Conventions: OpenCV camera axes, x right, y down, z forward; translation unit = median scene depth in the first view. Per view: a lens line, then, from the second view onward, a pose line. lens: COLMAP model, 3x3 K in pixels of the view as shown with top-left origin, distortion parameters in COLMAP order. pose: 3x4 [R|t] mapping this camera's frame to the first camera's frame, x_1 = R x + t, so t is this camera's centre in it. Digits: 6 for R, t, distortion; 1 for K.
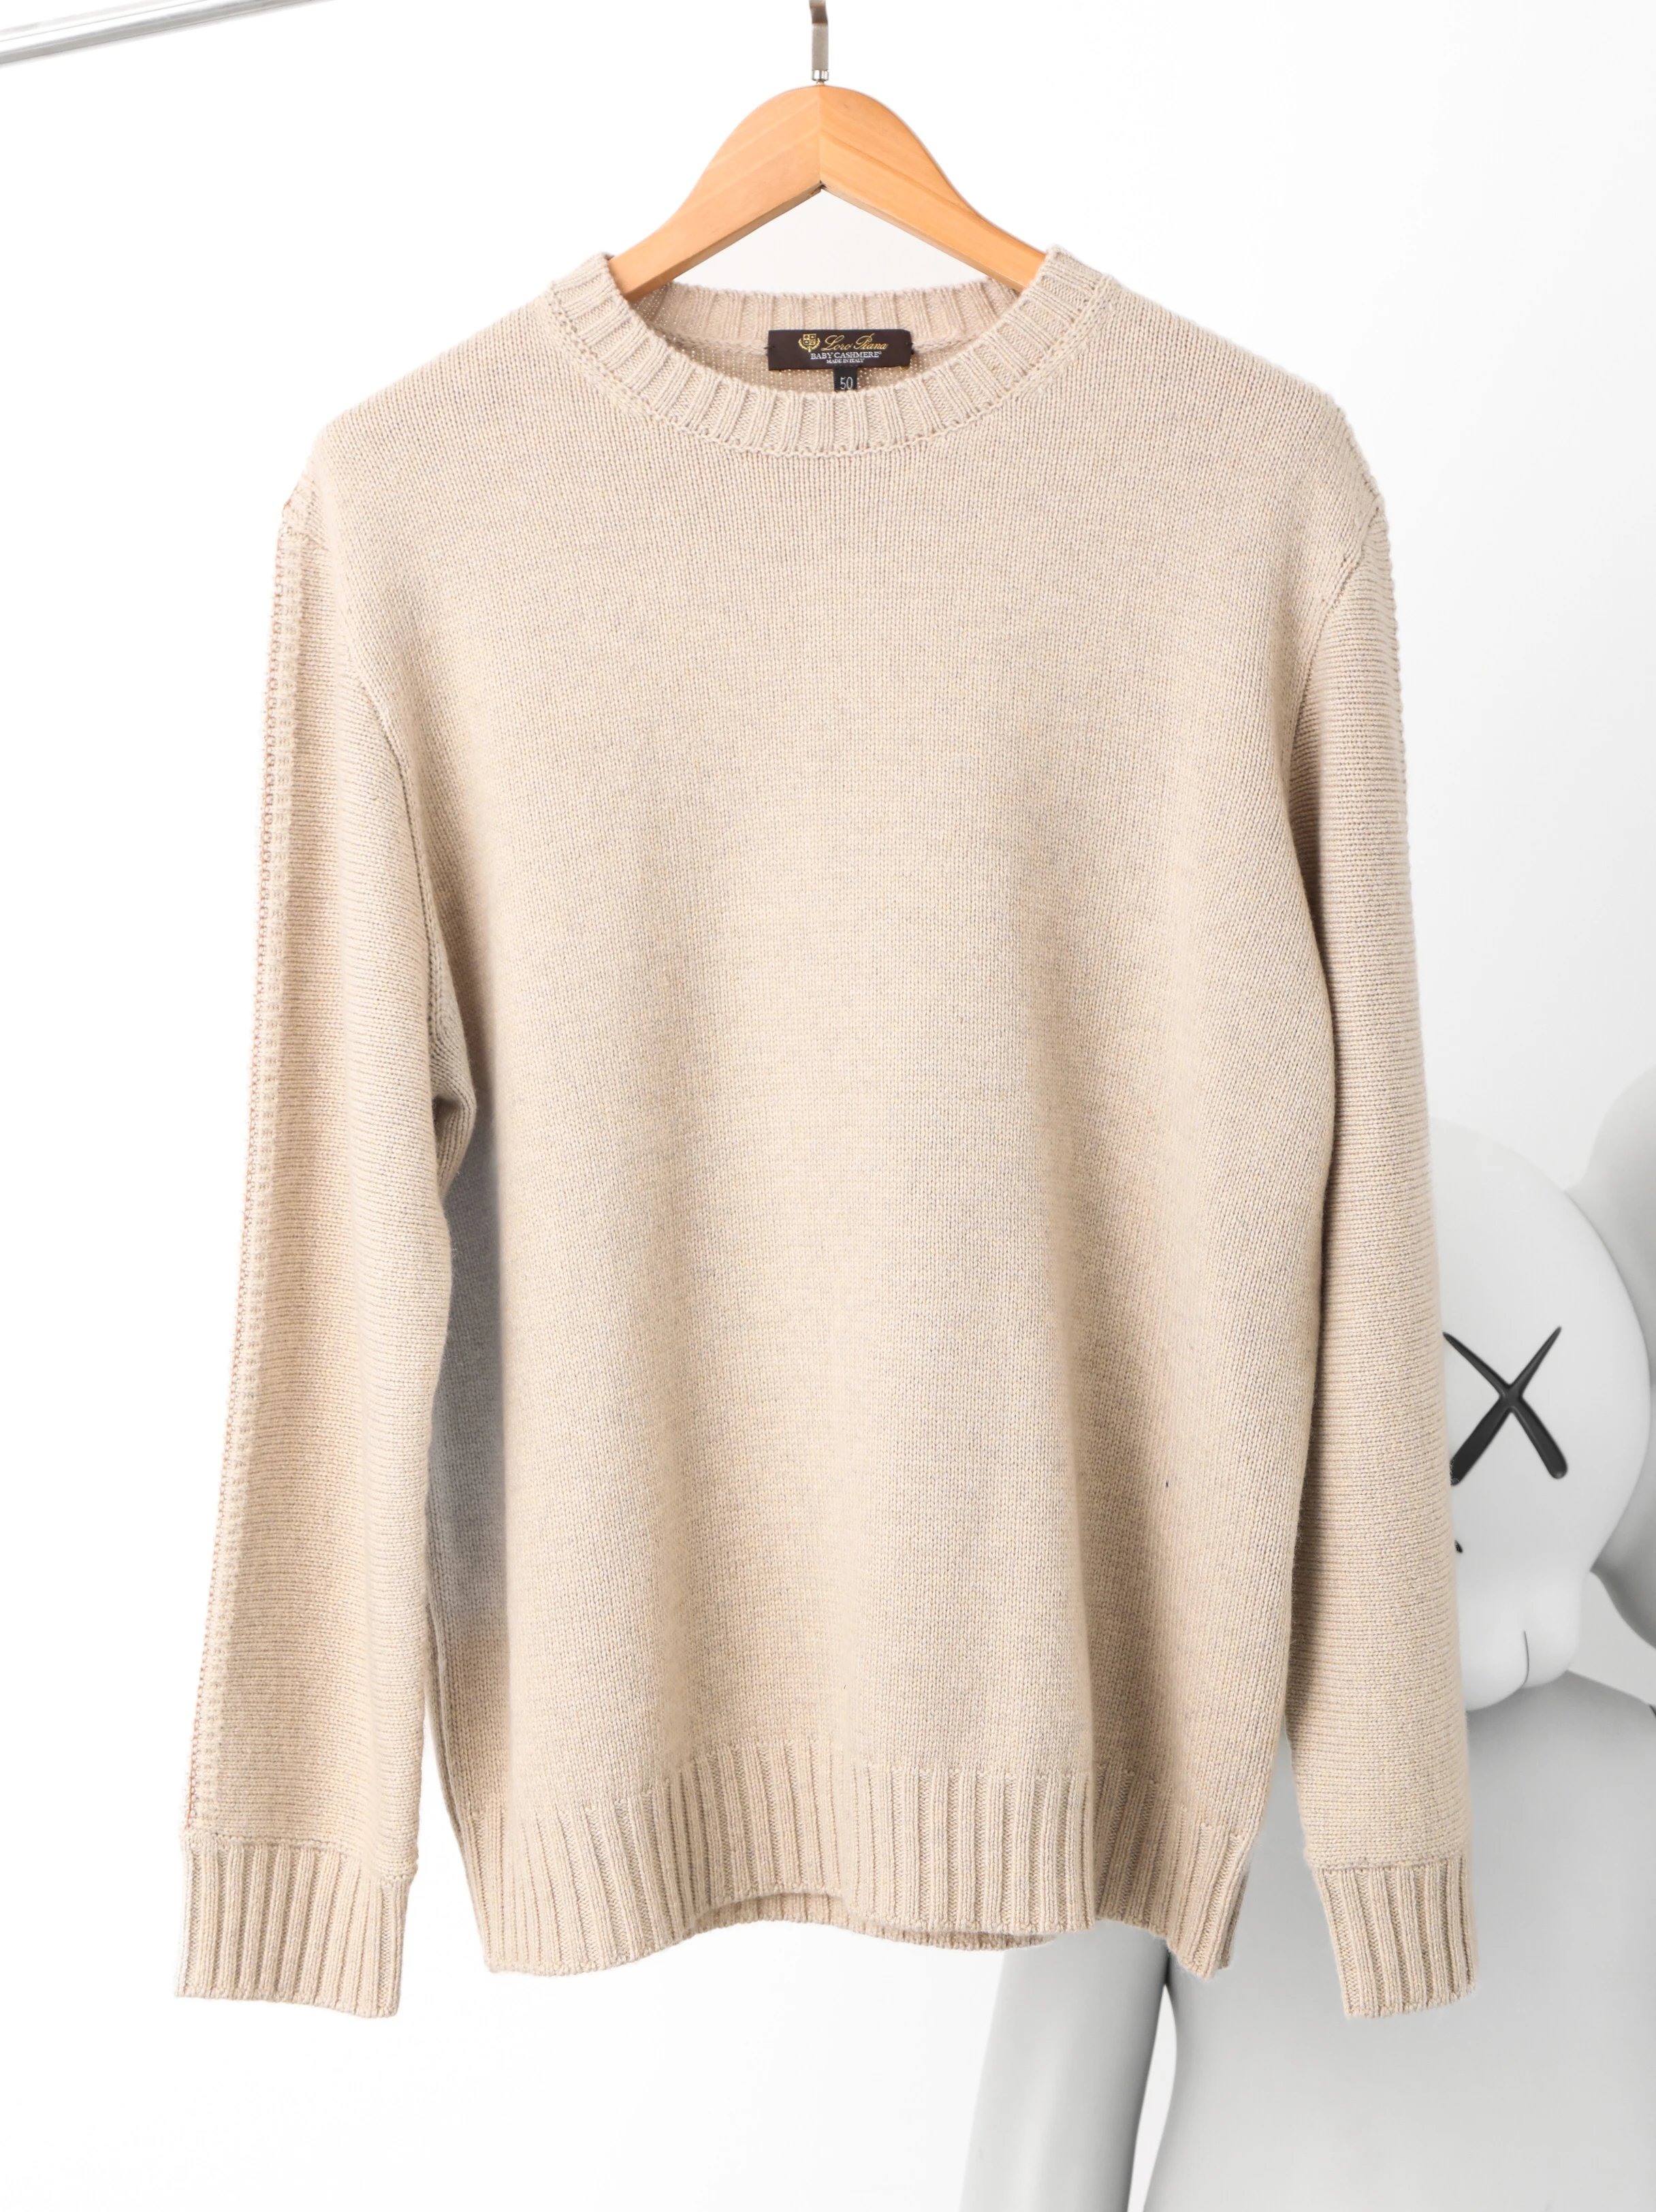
lens RADIAL K [[4061.8, 0, 832.2], [0, 4061.8, 1096.2], [0, 0, 1]] dist [0.206065, 0.000000]
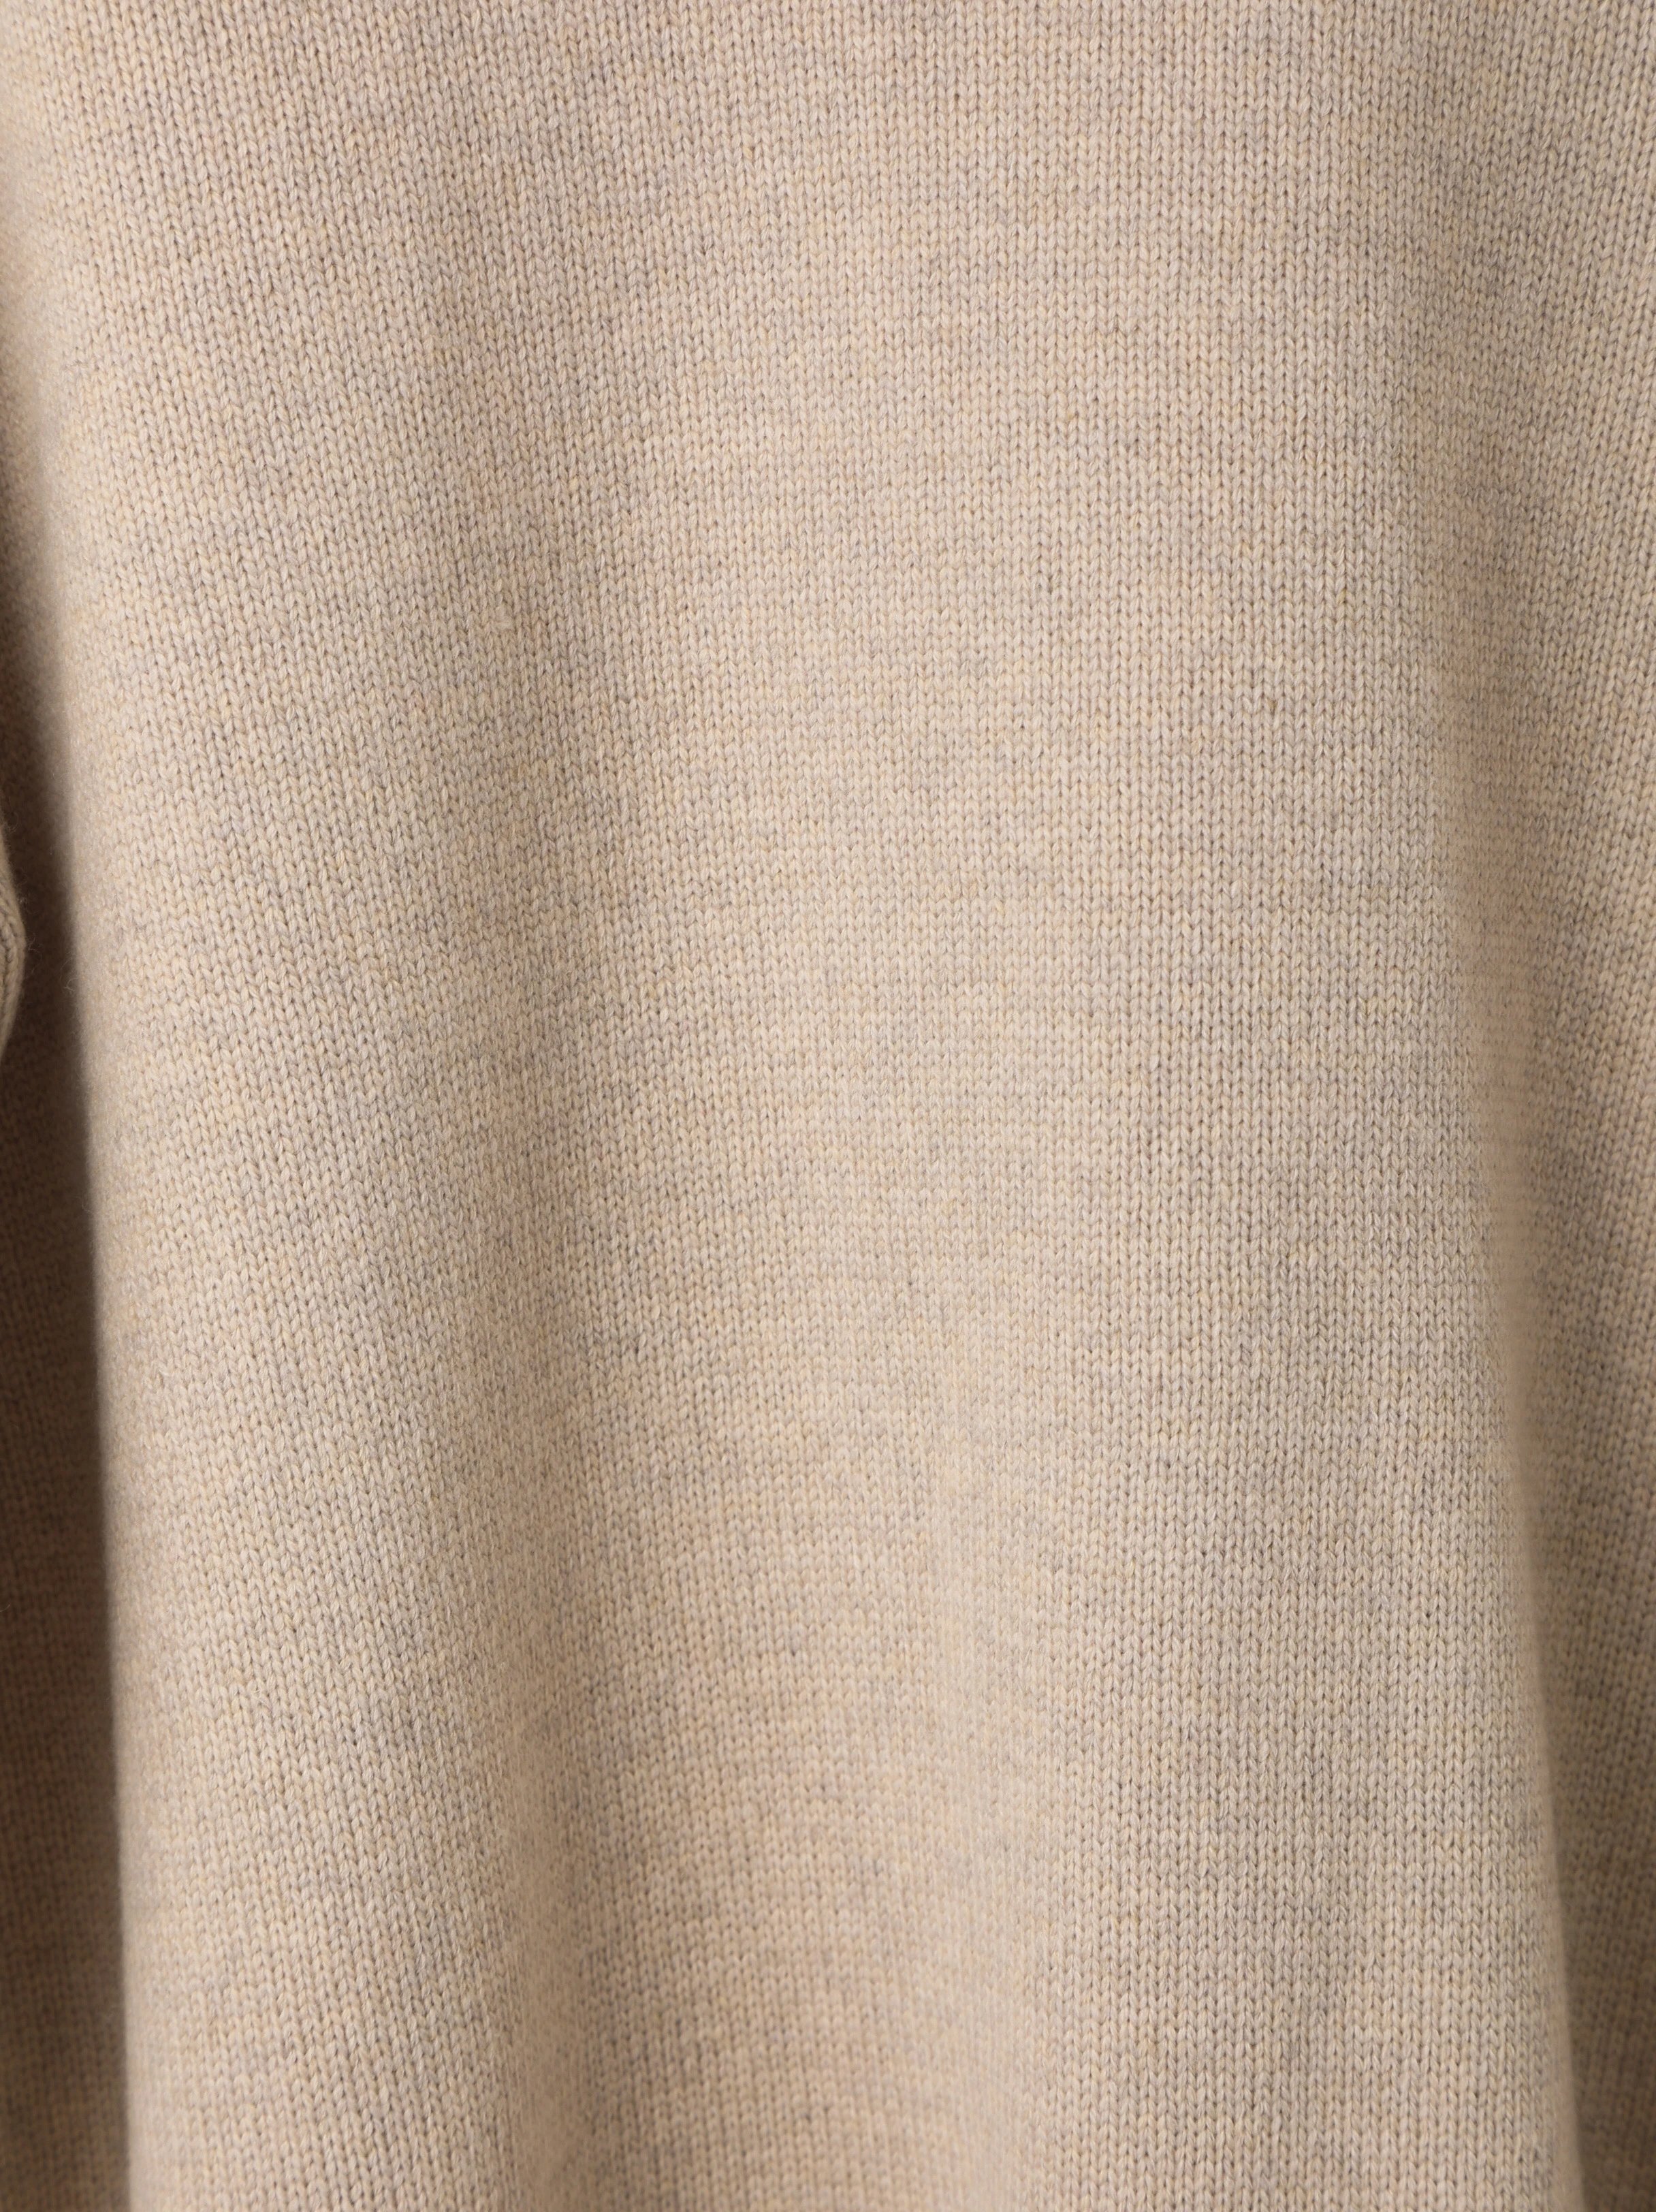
lens RADIAL K [[5565.9, 0, 836.2], [0, 5565.9, 1104.4], [0, 0, 1]] dist [0.322744, 0.000000]
pose [[0.999185, -0.019024, 0.035591, -0.028931], [0.016725, 0.997823, 0.063795, -0.015248], [-0.036727, -0.063148, 0.997328, 0.459782]]
